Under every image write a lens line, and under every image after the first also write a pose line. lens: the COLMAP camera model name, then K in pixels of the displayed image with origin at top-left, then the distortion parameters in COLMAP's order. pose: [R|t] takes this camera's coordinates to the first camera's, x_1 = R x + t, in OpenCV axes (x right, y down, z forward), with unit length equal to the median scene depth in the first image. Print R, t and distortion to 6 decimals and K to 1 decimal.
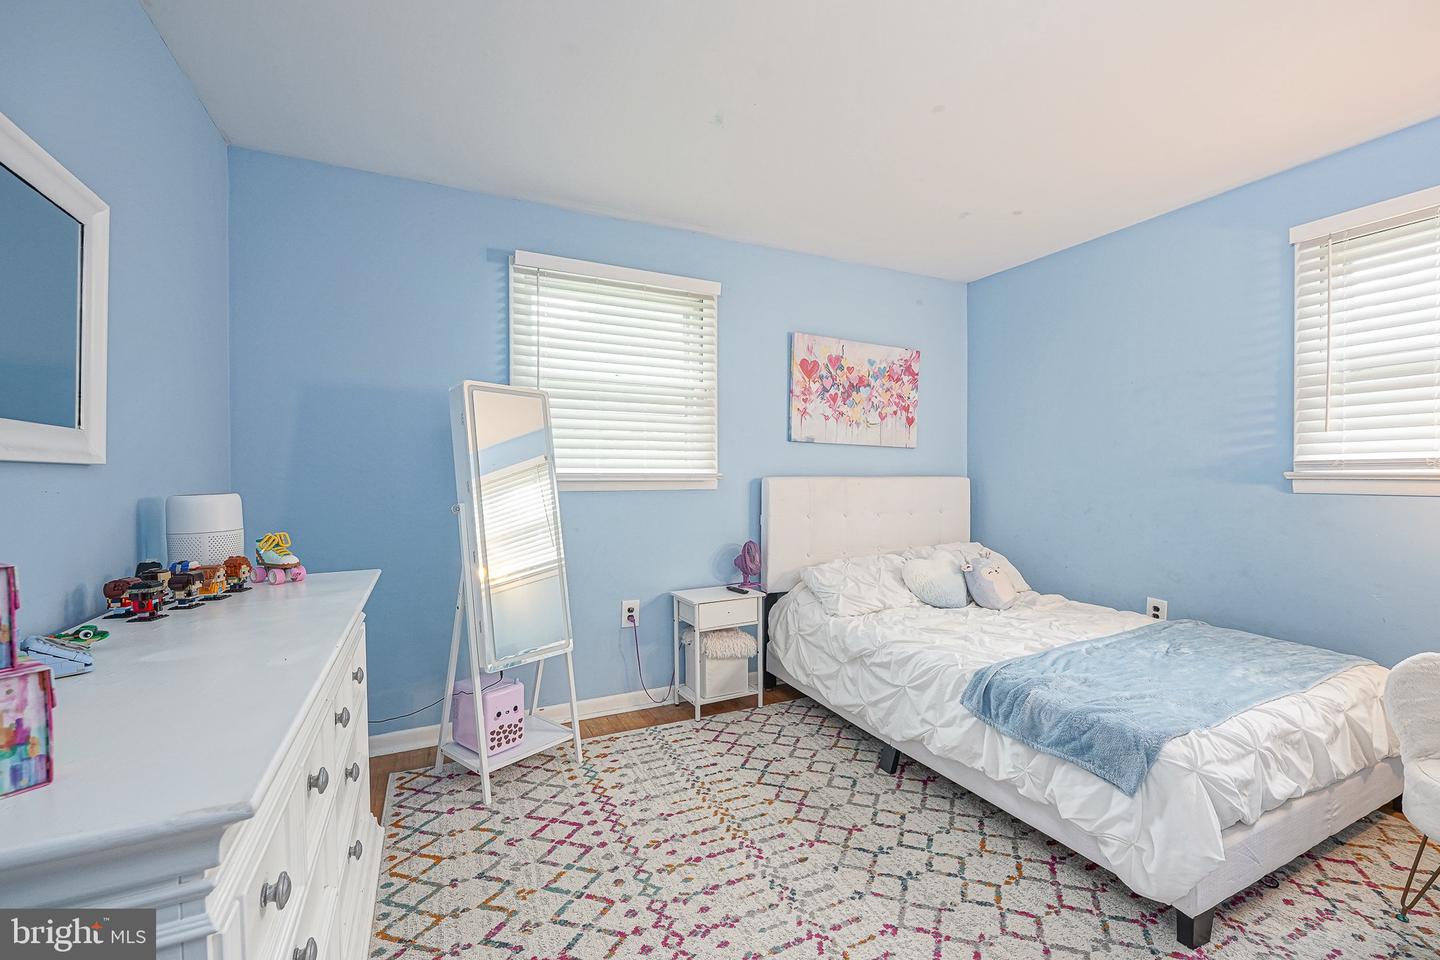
lens RADIAL K [[605.2, 0, 729.4], [0, 605.2, 497.7], [0, 0, 1]] dist [-0.002856, 0.000693]
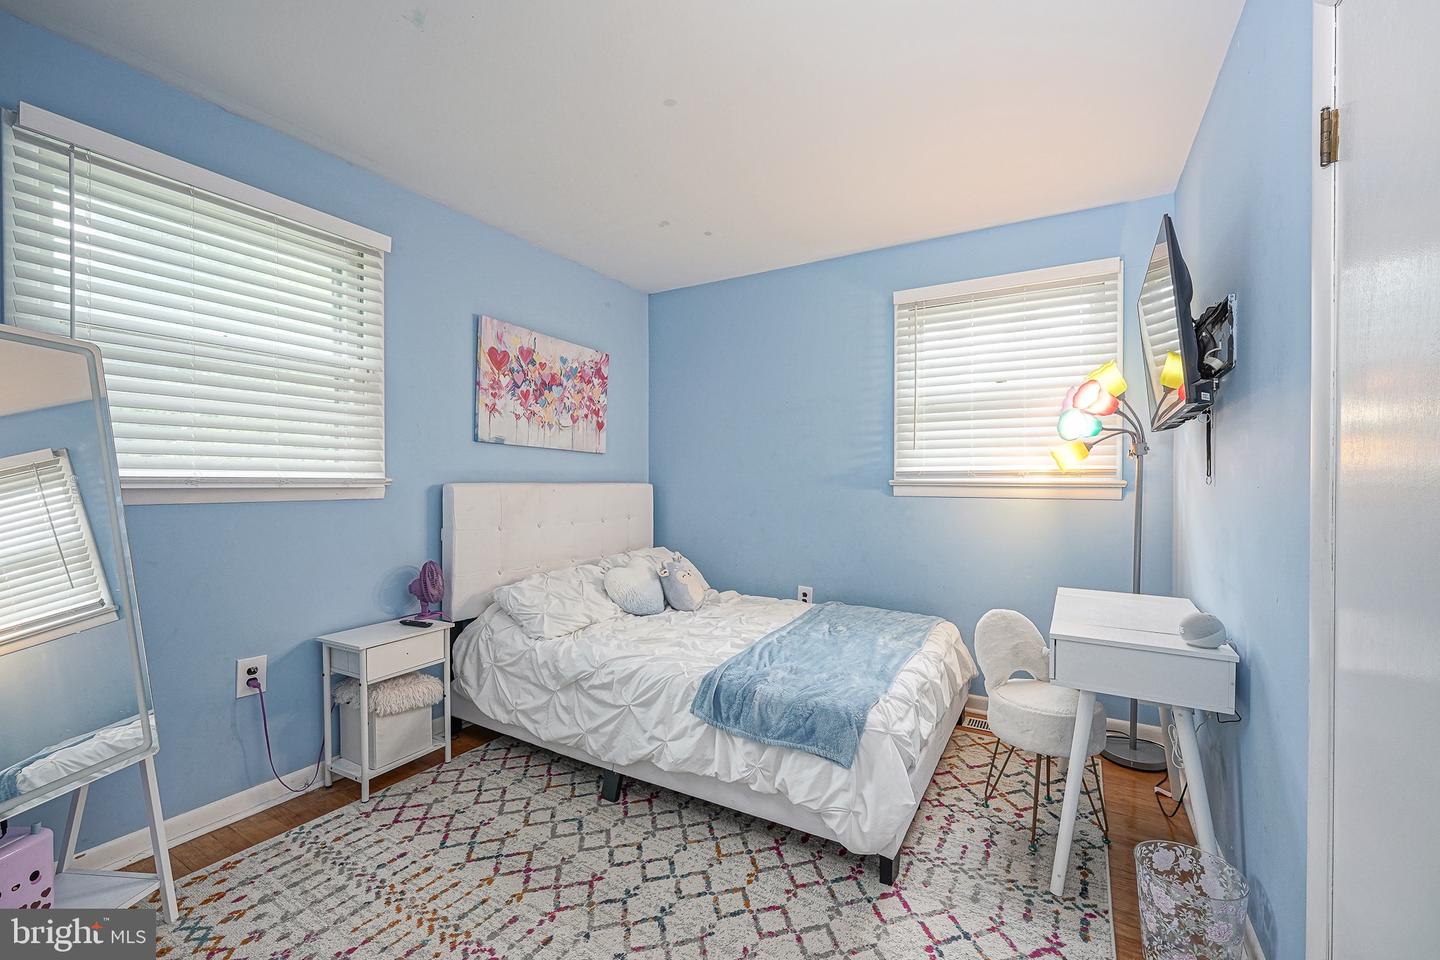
lens RADIAL K [[605.2, 0, 729.4], [0, 605.2, 497.7], [0, 0, 1]] dist [-0.002856, 0.000693]
pose [[0.839959, -0.011459, 0.542529, -0.081492], [0.016846, 0.999846, -0.004965, -0.004080], [-0.542389, 0.013310, 0.840022, 0.110479]]
